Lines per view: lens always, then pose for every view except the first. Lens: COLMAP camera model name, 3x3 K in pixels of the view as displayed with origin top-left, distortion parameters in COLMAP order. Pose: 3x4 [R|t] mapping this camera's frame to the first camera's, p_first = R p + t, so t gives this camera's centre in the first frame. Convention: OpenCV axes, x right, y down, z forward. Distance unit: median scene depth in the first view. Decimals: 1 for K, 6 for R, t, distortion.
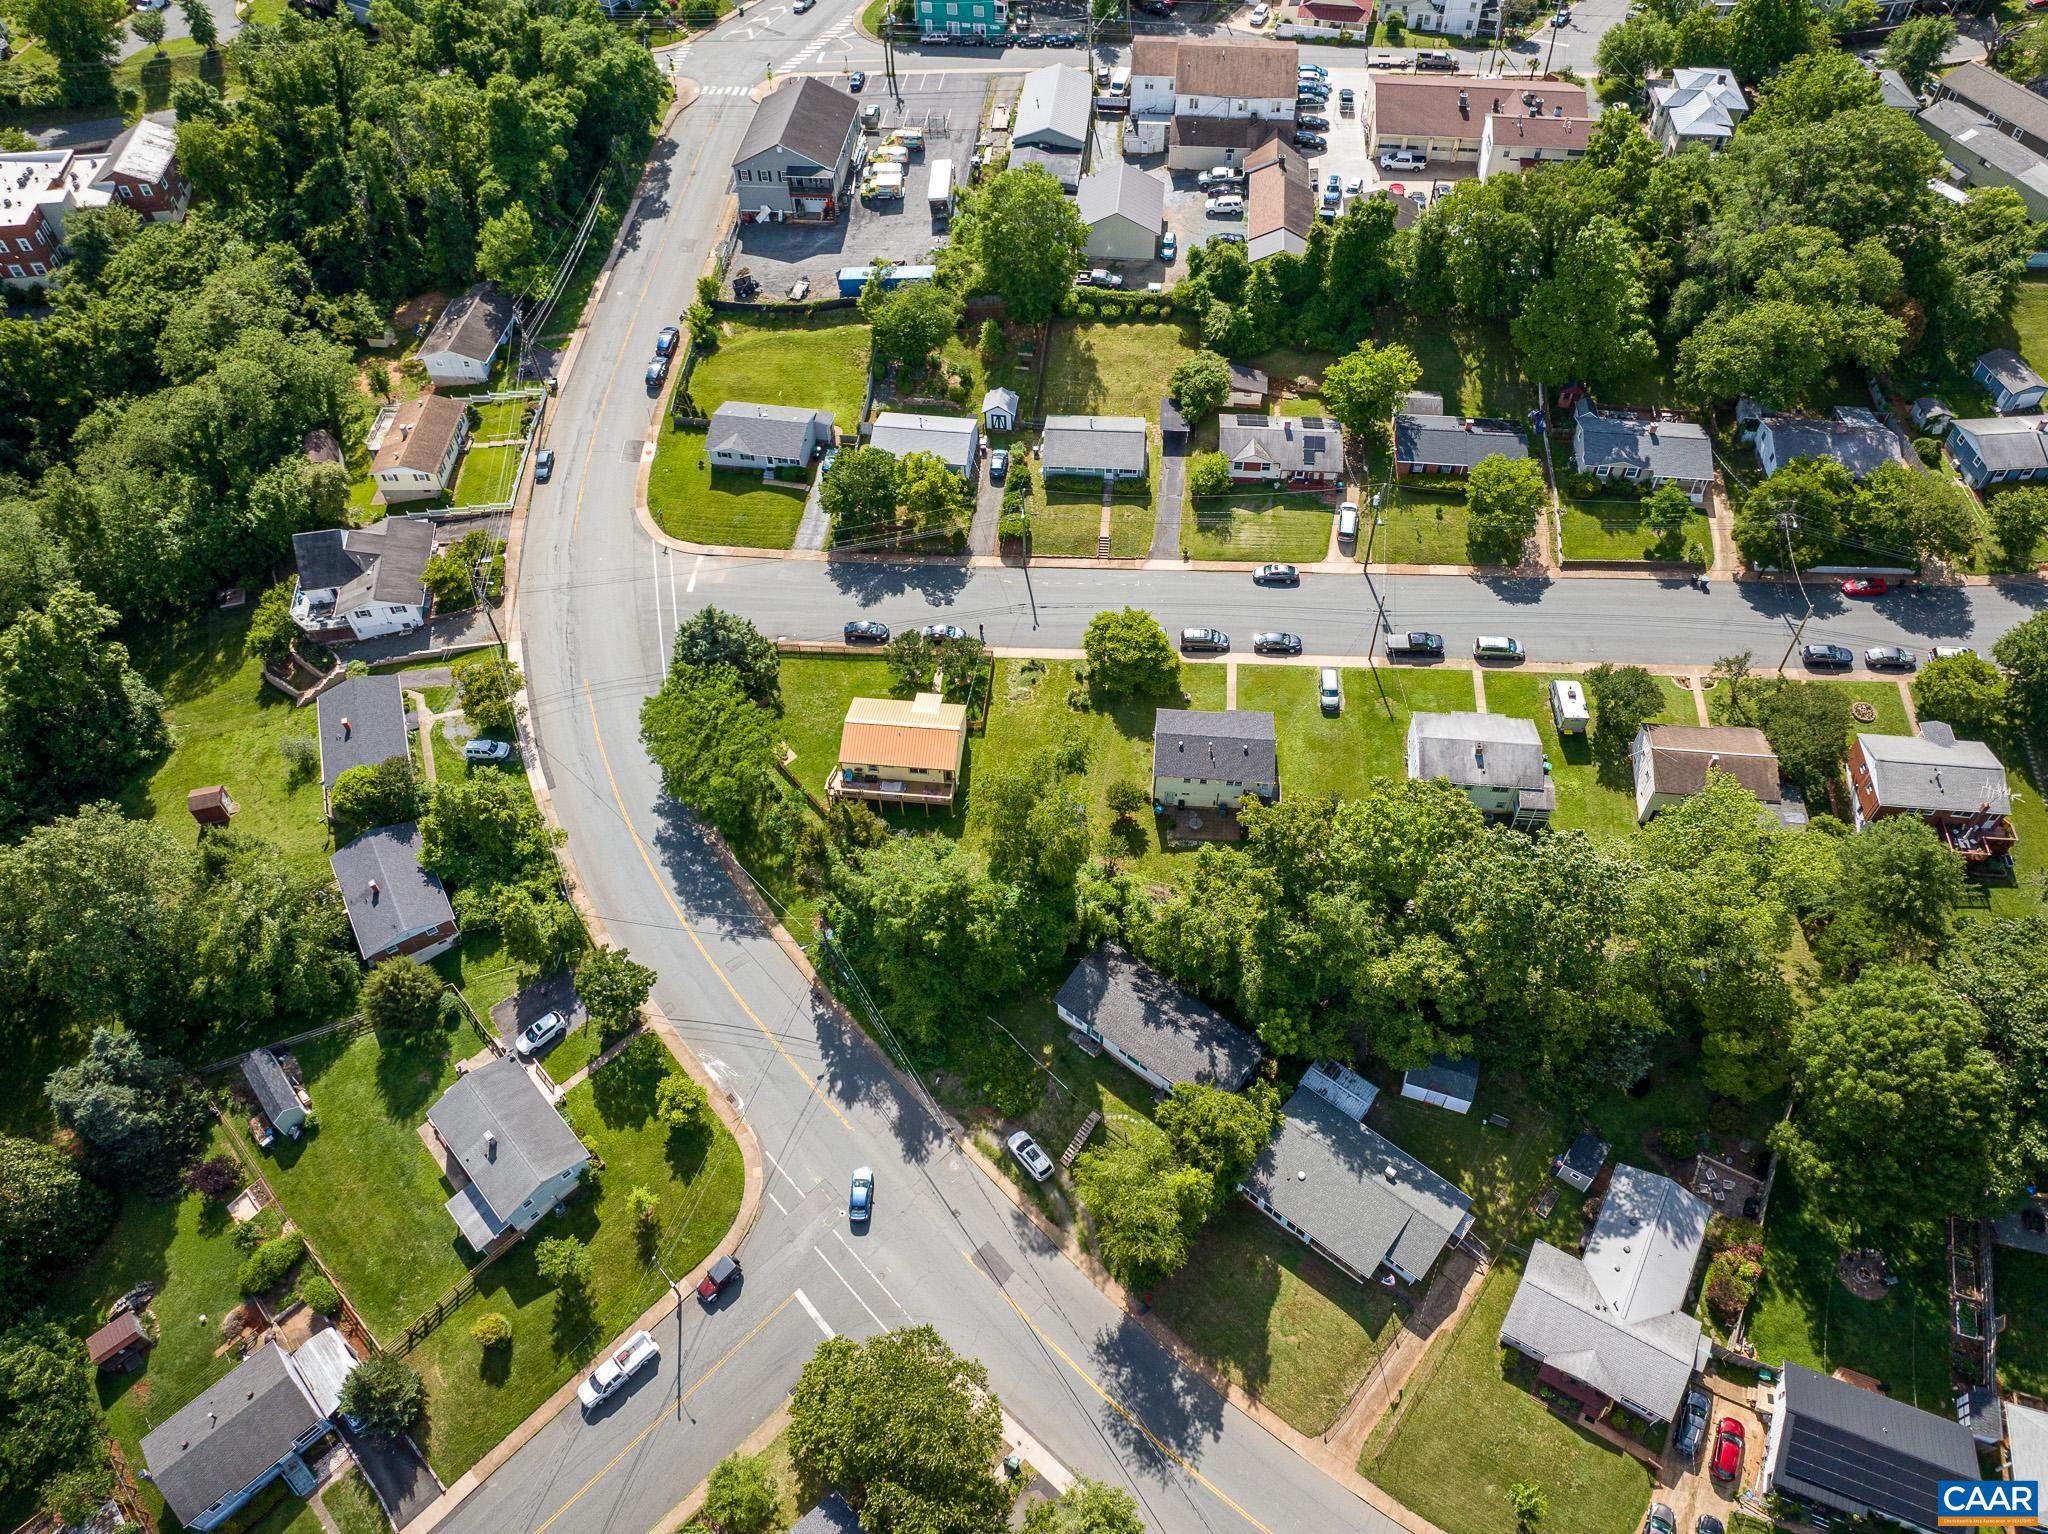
lens RADIAL K [[1431.2, 0, 1022.7], [0, 1431.2, 766.8], [0, 0, 1]] dist [-0.041613, -0.001719]
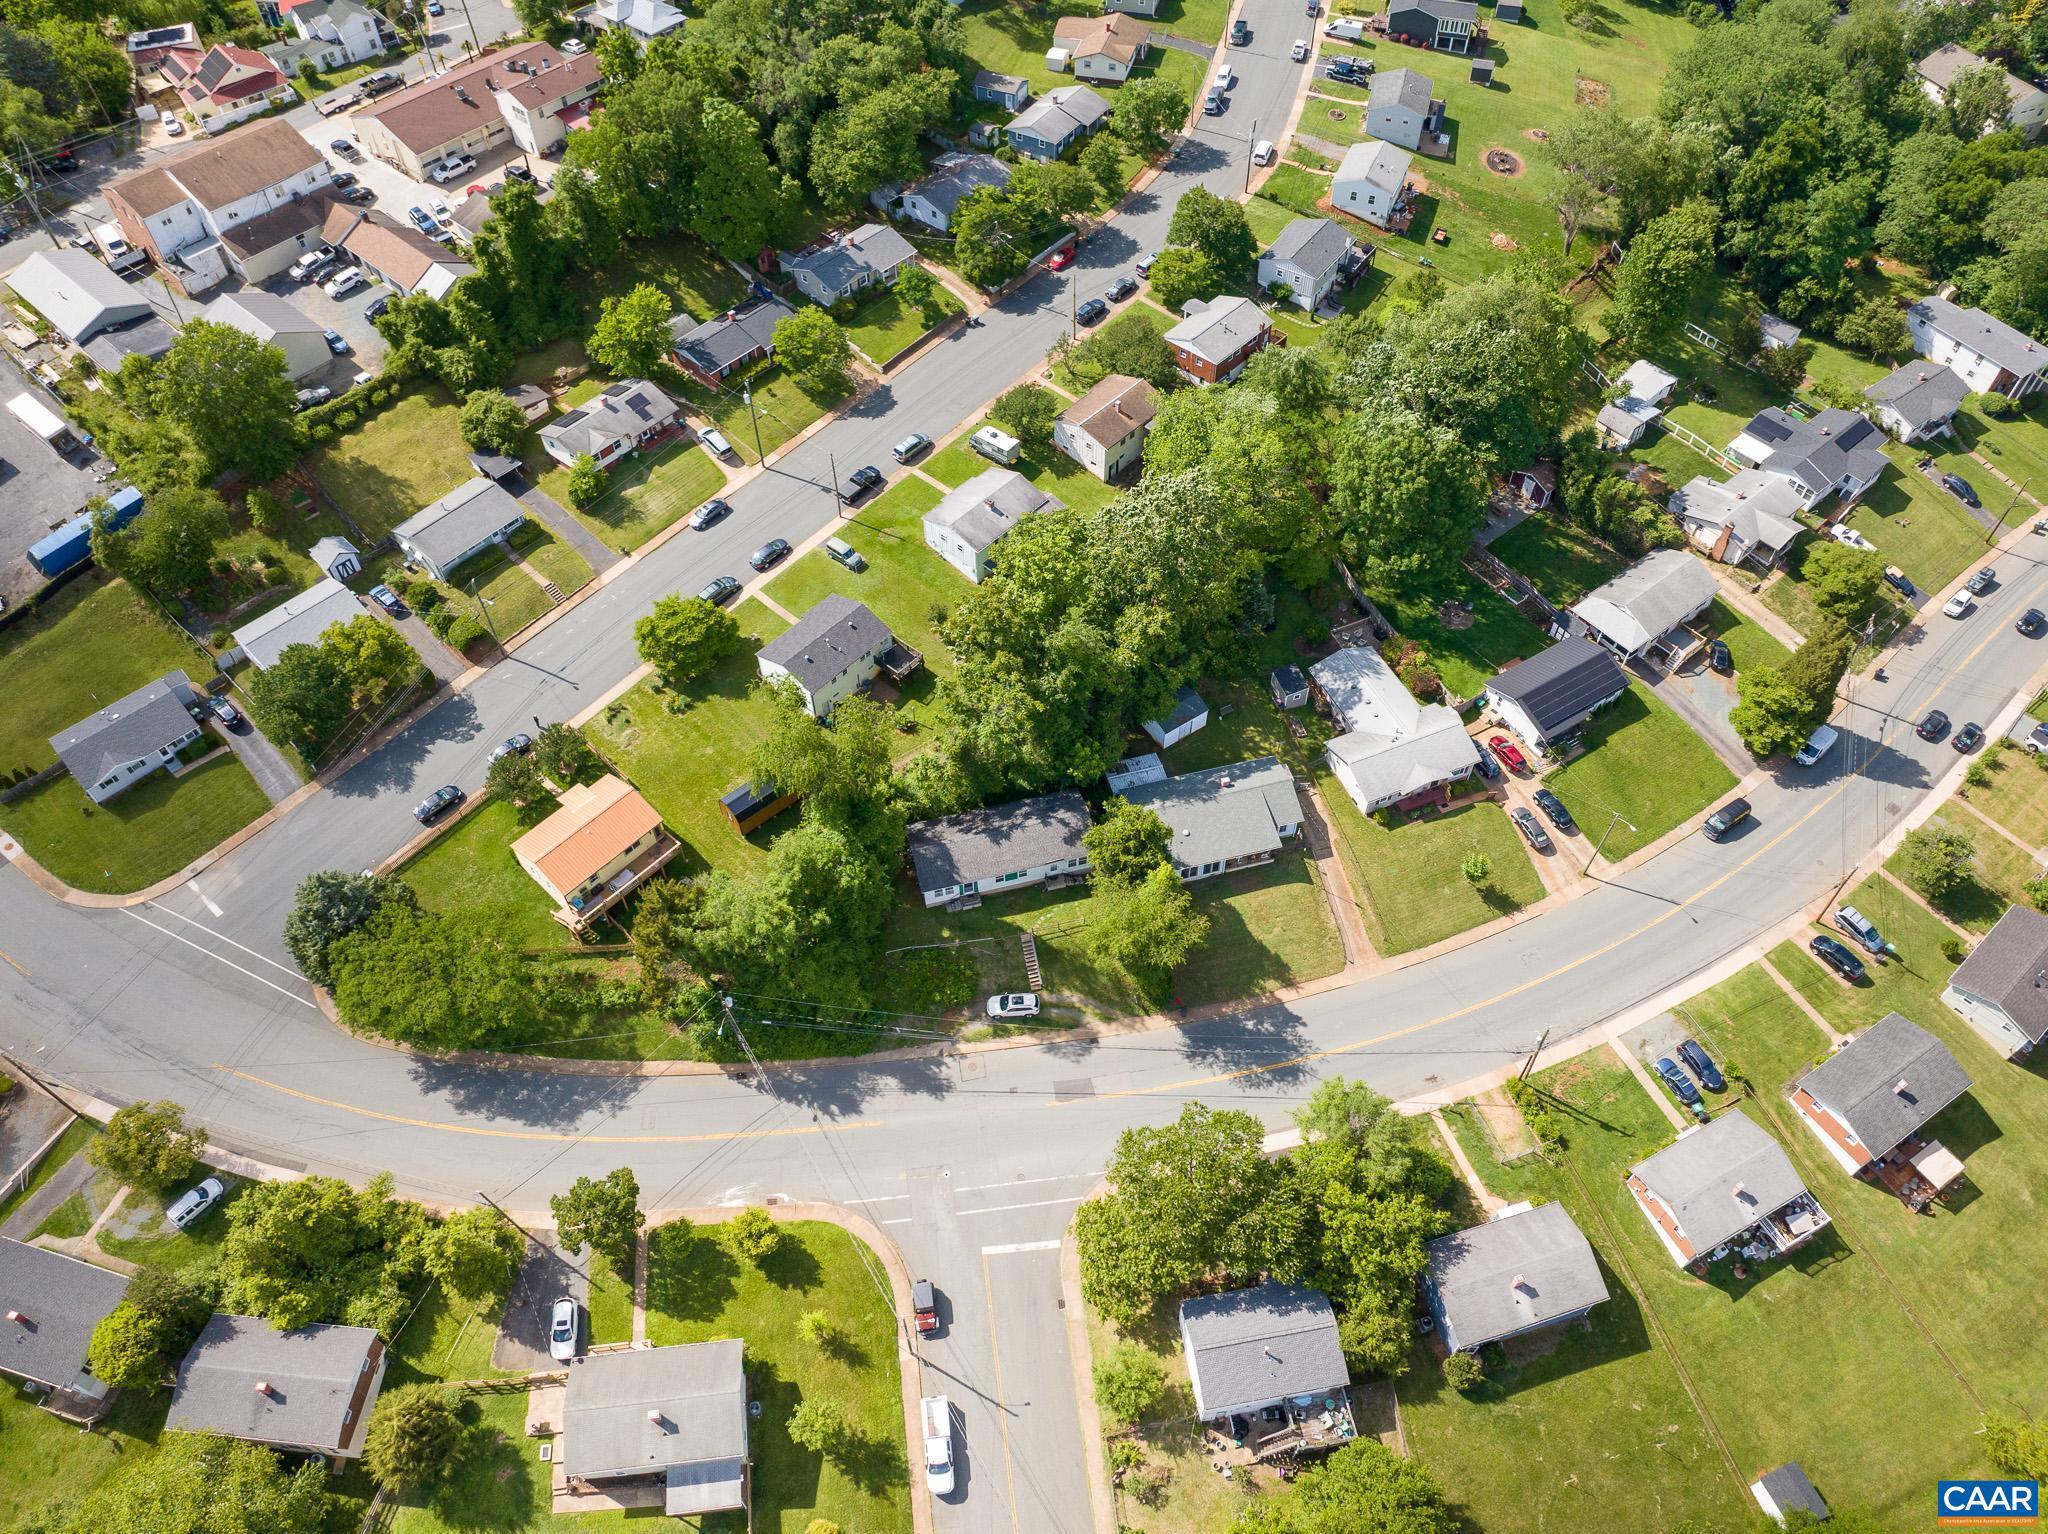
lens RADIAL K [[1431.2, 0, 1022.5], [0, 1431.2, 767.0], [0, 0, 1]] dist [-0.041613, -0.001719]
pose [[0.583512, -0.625185, 0.518322, -0.368890], [0.632402, 0.750223, 0.192959, -0.054936], [-0.509492, 0.215194, 0.833132, 0.054188]]
